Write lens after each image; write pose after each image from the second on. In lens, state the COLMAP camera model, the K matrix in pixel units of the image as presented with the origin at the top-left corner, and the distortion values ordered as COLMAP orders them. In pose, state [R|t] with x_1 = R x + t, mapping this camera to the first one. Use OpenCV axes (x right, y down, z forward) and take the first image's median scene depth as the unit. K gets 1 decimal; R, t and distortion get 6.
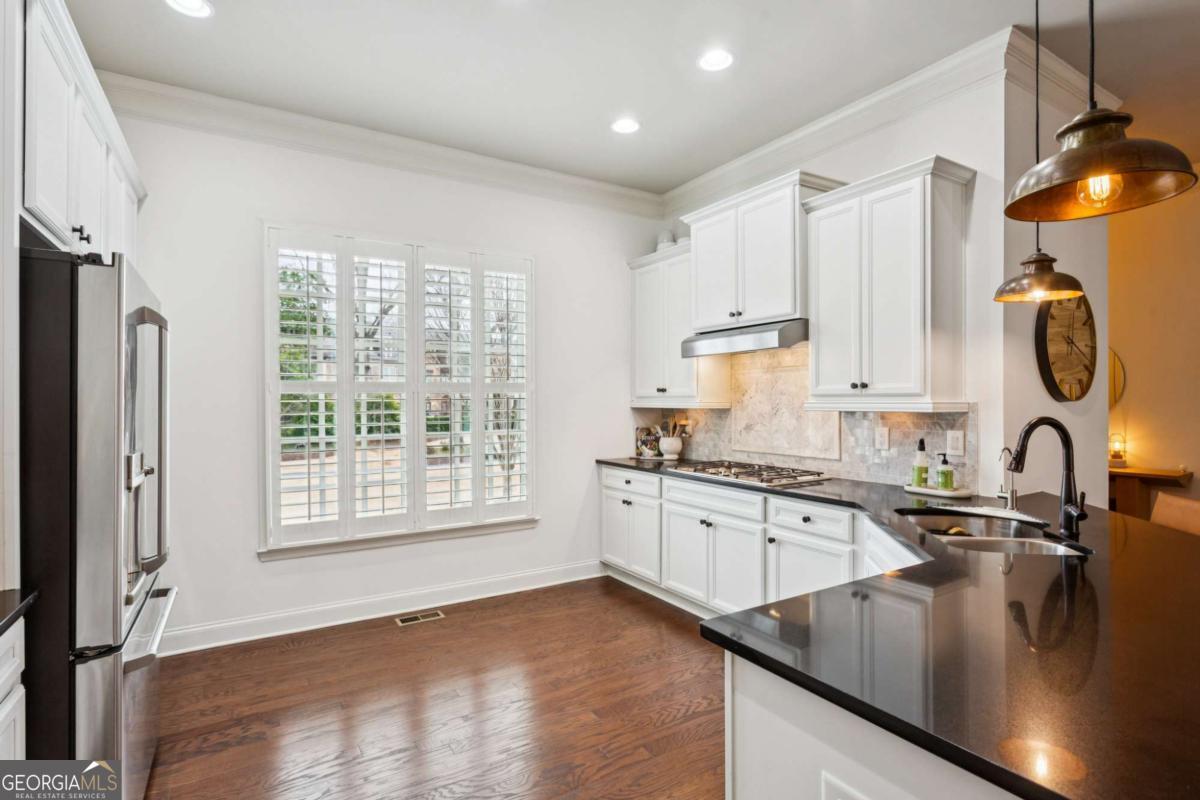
lens RADIAL K [[597.7, 0, 598.4], [0, 597.7, 401.0], [0, 0, 1]] dist [0.004910, 0.000252]
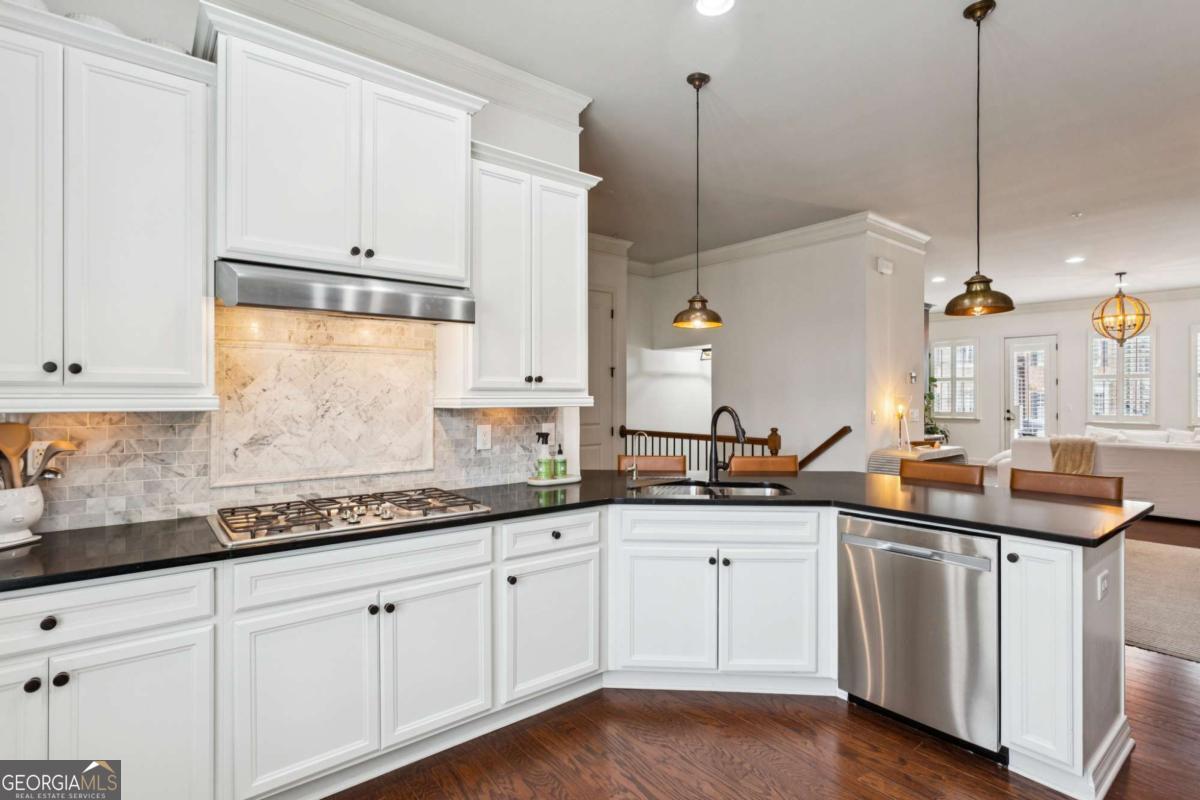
lens RADIAL K [[597.7, 0, 592.5], [0, 597.7, 394.1], [0, 0, 1]] dist [0.004910, 0.000252]
pose [[-0.116394, 0.005609, 0.993187, -0.407580], [0.000702, 0.999984, -0.005565, 0.002010], [-0.993203, 0.000049, -0.116397, 0.853810]]
